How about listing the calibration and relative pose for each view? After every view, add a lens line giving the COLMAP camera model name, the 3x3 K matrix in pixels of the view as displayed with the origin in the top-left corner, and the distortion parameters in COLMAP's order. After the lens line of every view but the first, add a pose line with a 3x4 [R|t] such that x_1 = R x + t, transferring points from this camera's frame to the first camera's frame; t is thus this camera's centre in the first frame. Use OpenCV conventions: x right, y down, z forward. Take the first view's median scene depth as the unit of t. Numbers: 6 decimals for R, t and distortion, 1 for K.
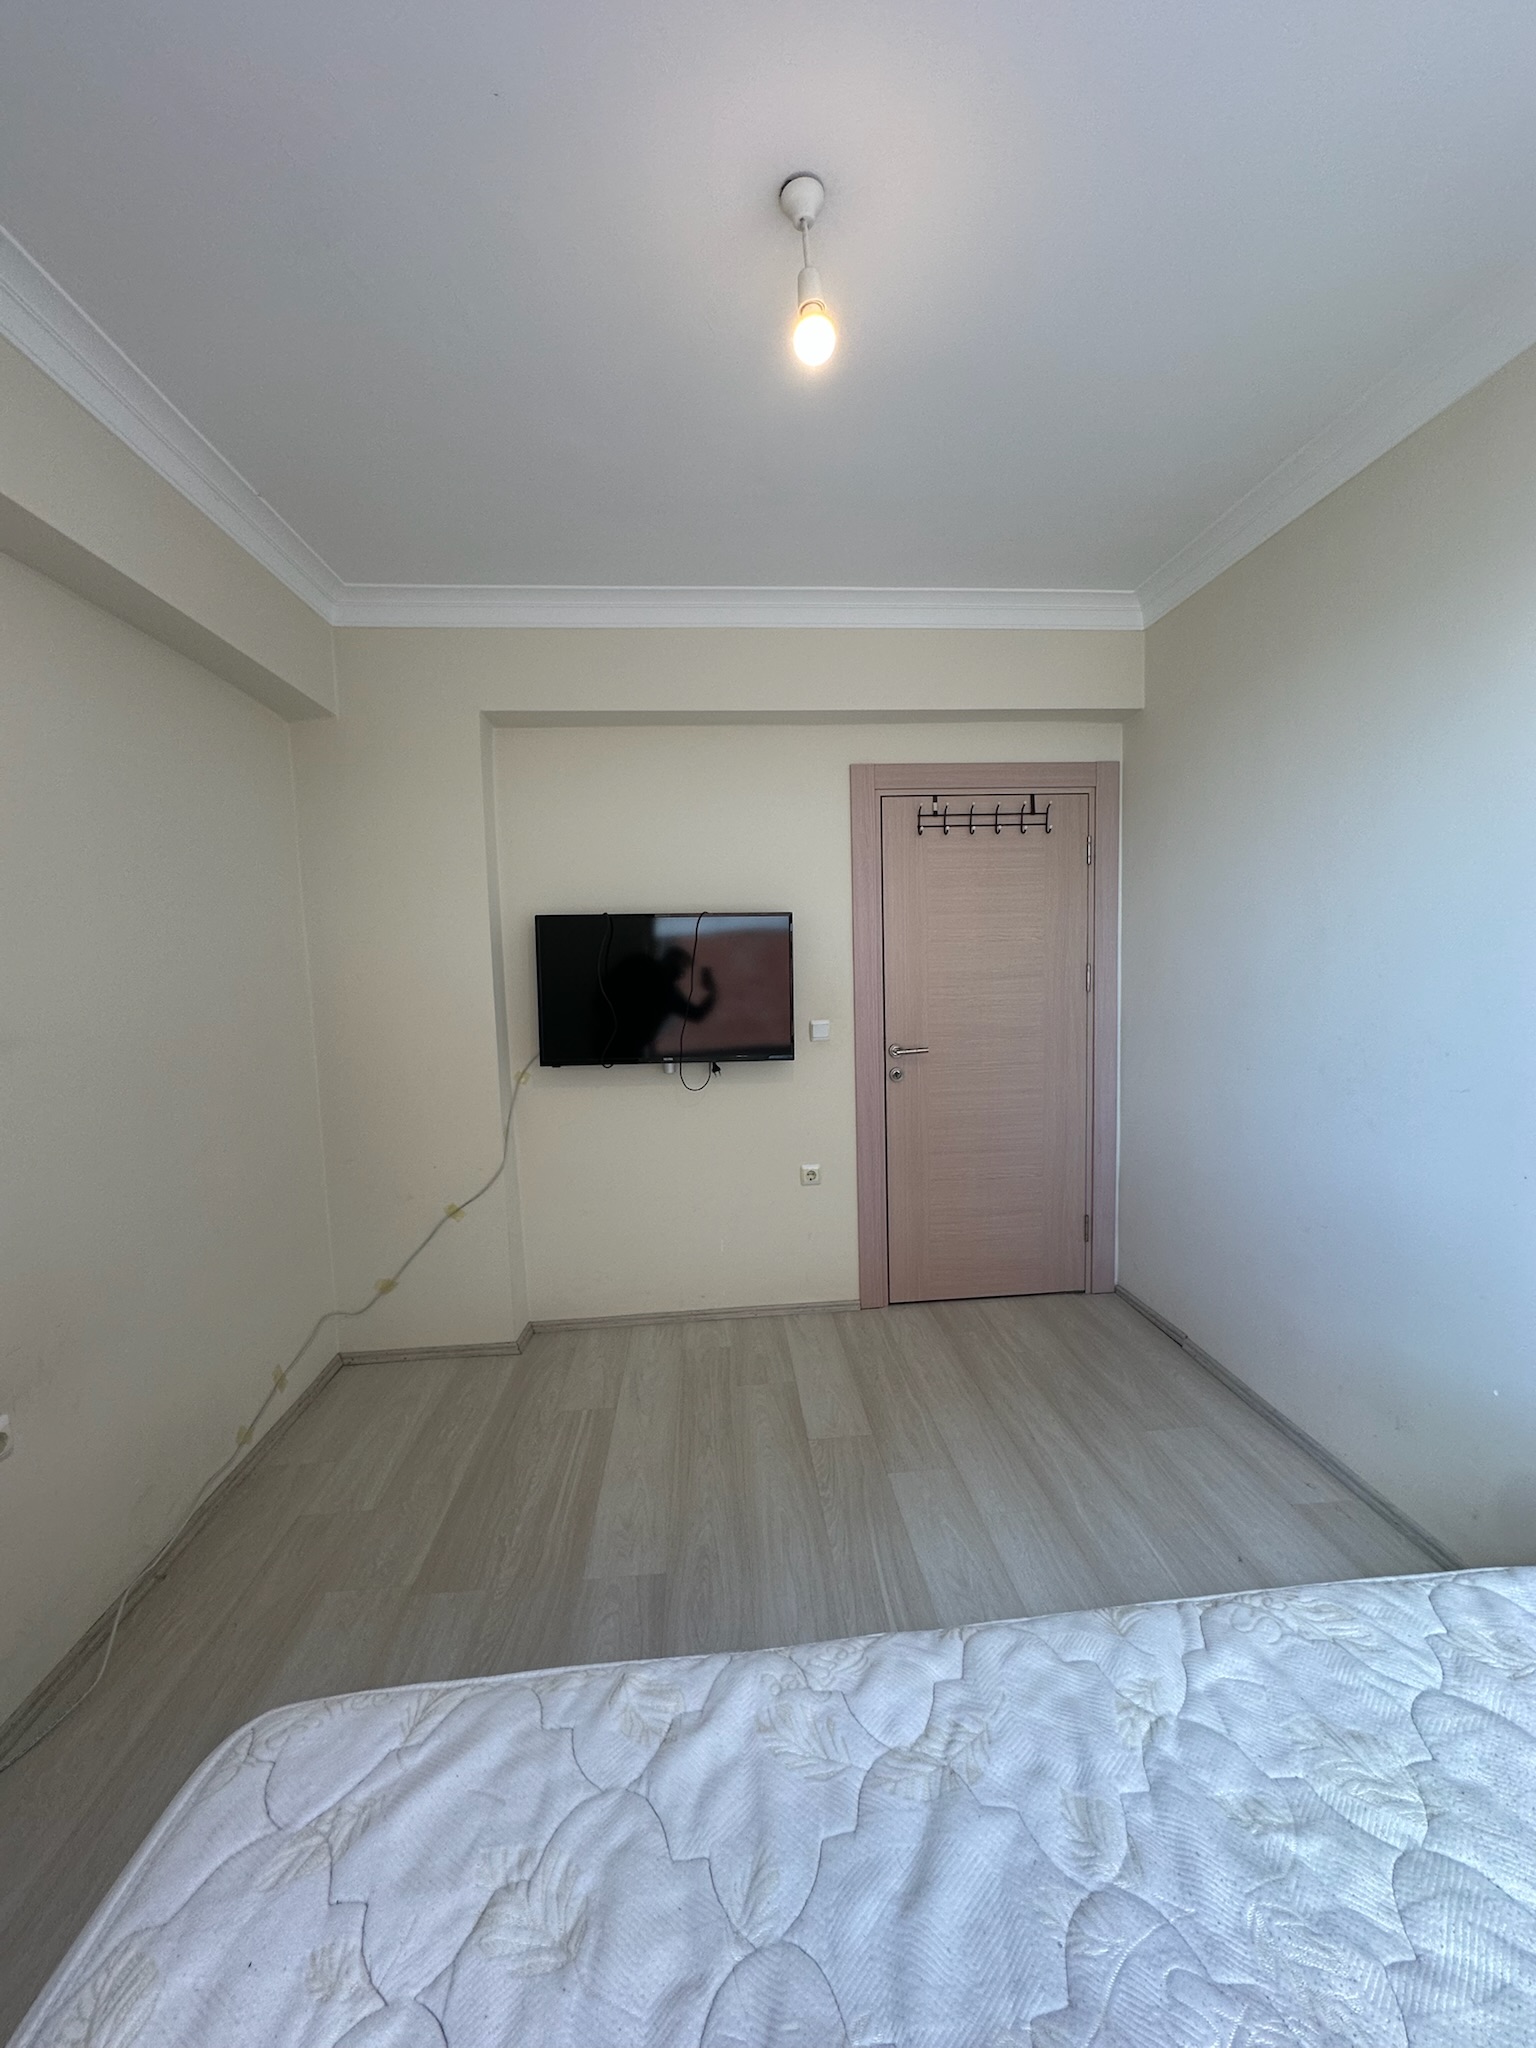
lens RADIAL K [[813.8, 0, 768.0], [0, 813.8, 1024.0], [0, 0, 1]] dist [-0.005165, 0.000906]
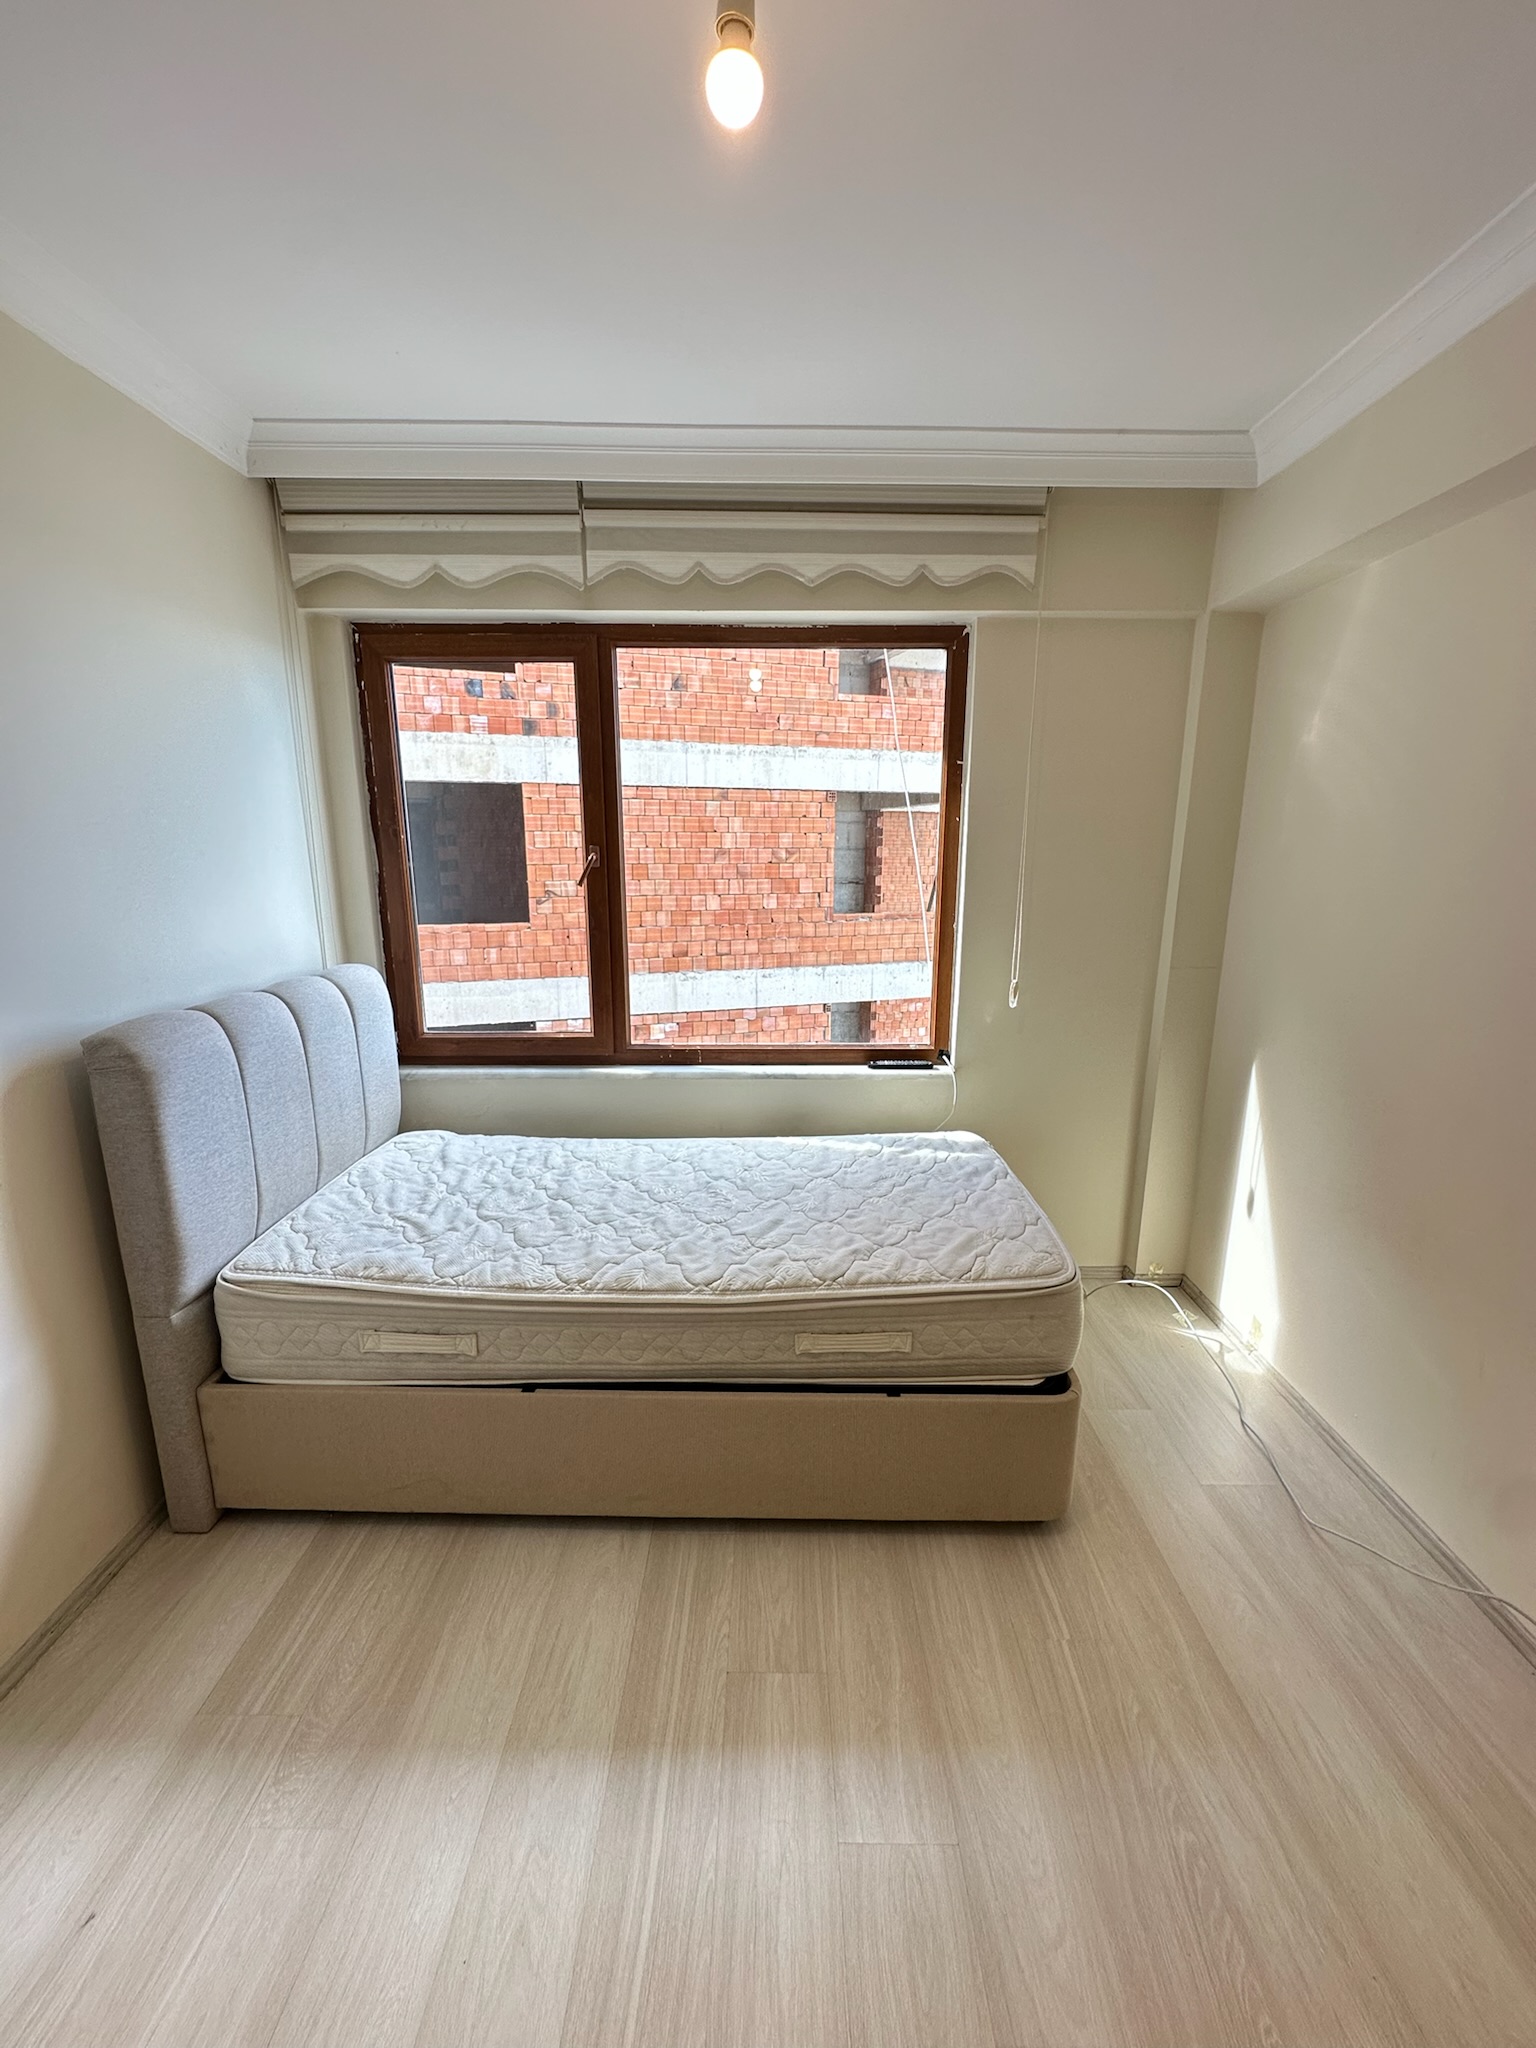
lens RADIAL K [[813.8, 0, 768.0], [0, 813.8, 1024.0], [0, 0, 1]] dist [-0.005165, 0.000906]
pose [[-0.995555, 0.008819, 0.093769, -0.038861], [0.036526, 0.953837, 0.298095, -0.271751], [-0.086812, 0.300195, -0.949919, 1.887422]]
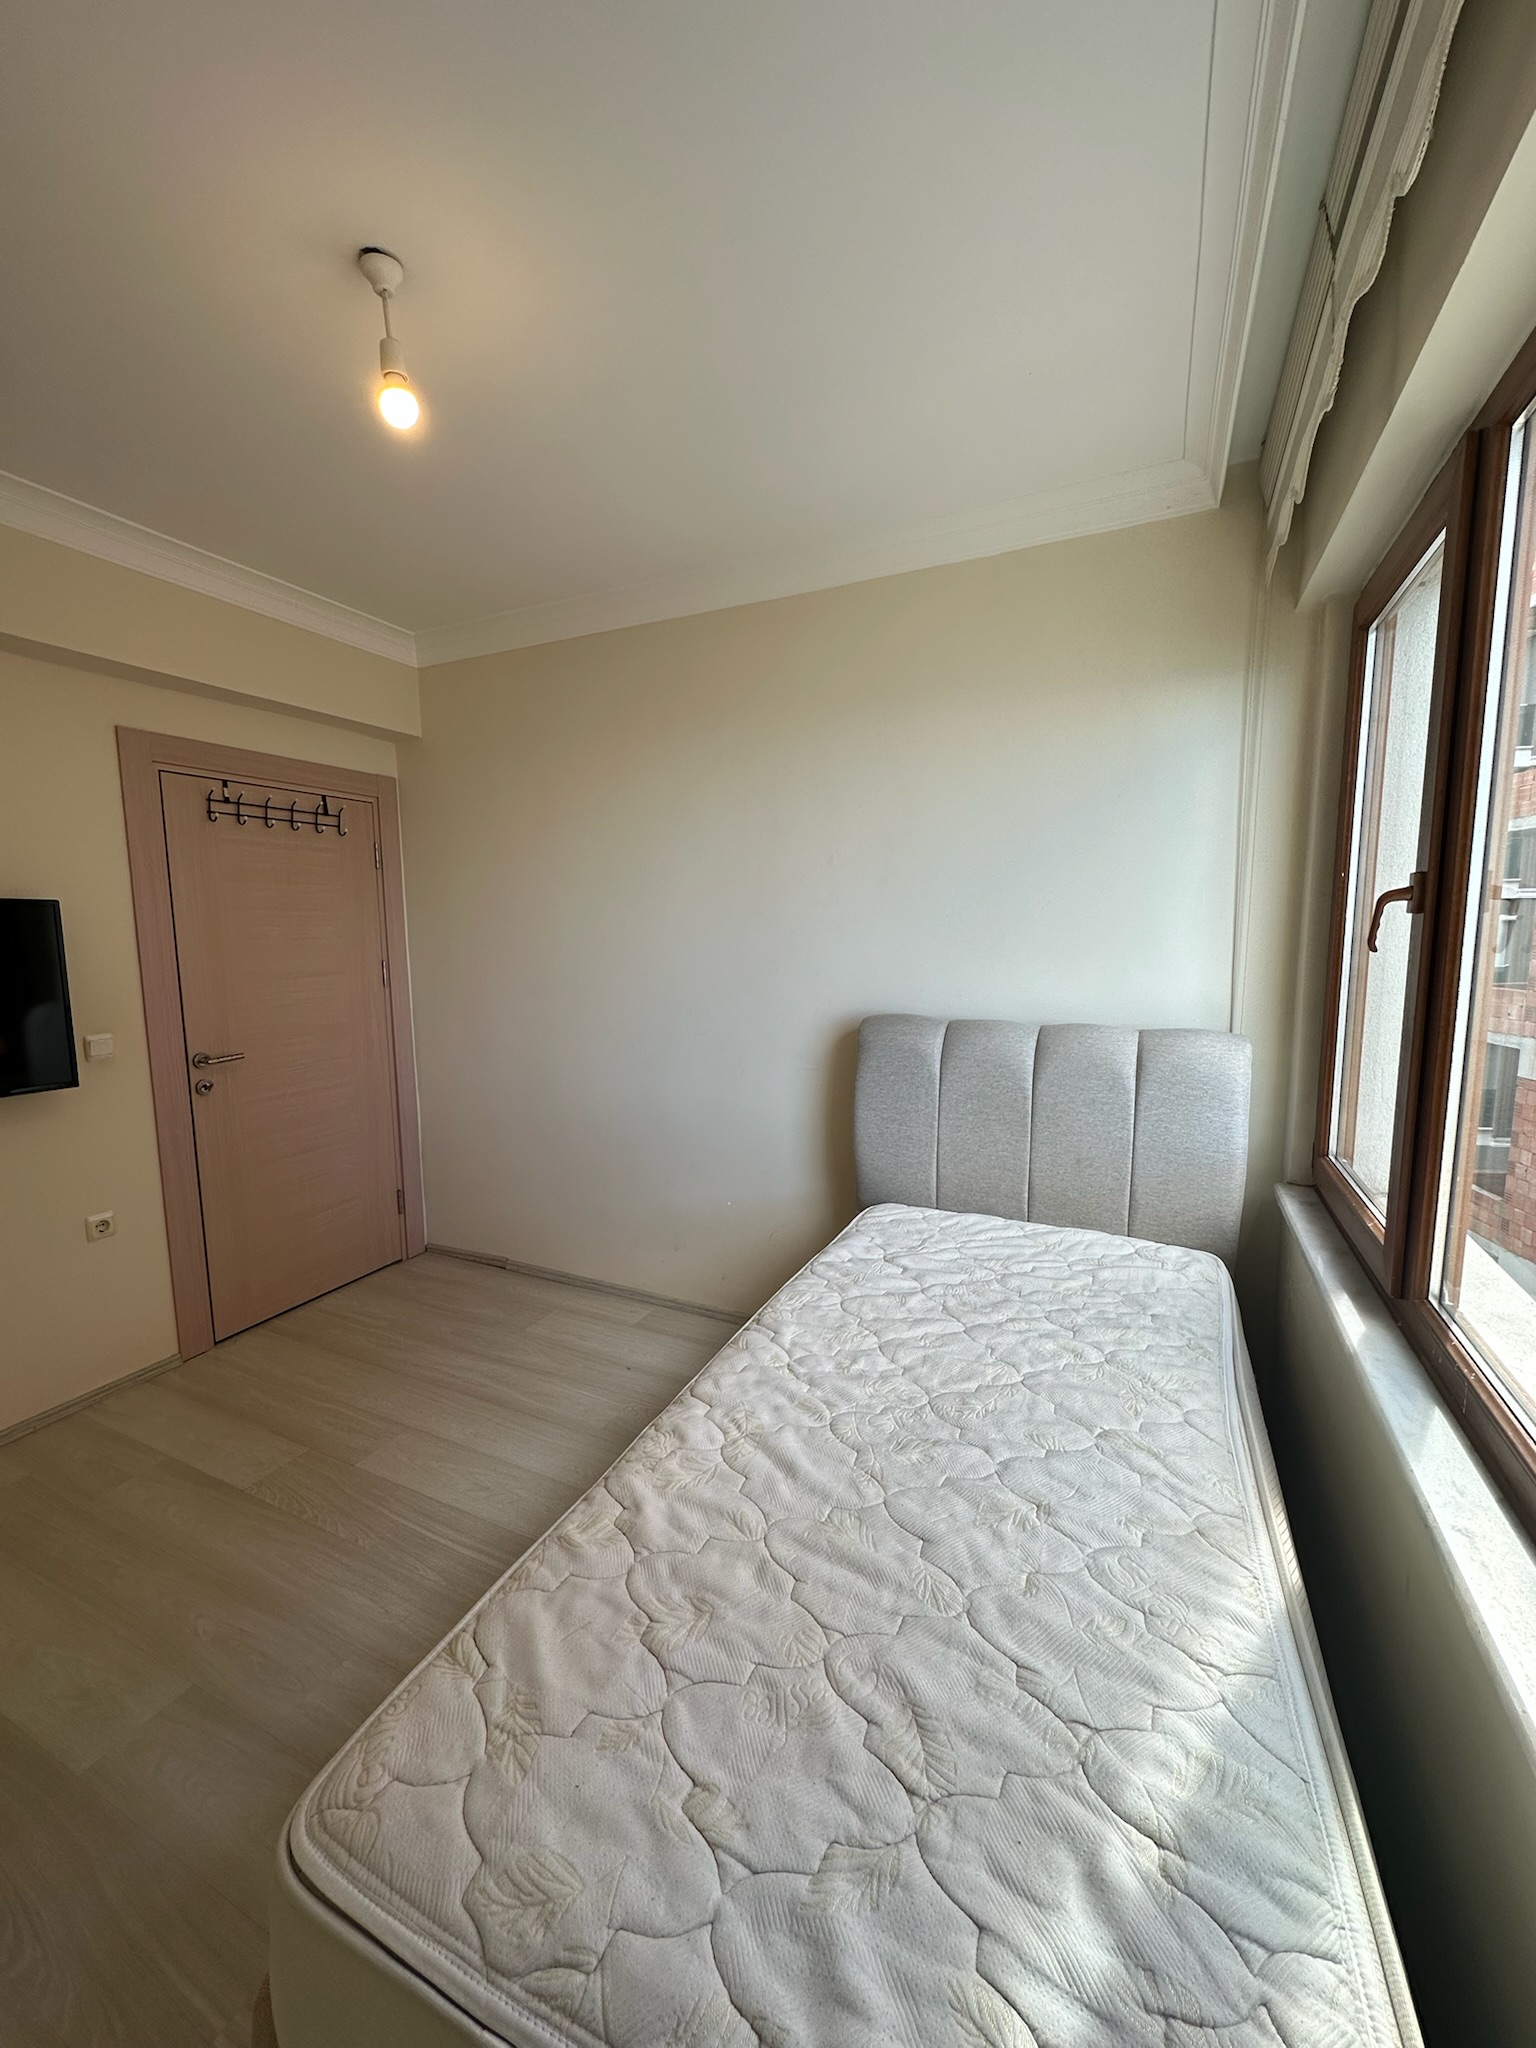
lens RADIAL K [[813.9, 0, 766.5], [0, 813.9, 1019.6], [0, 0, 1]] dist [-0.002000, 0.000229]
pose [[0.500009, -0.076839, 0.862605, -0.716541], [0.069528, 0.996402, 0.048455, -0.029408], [-0.863224, 0.035748, 0.503553, 0.033992]]
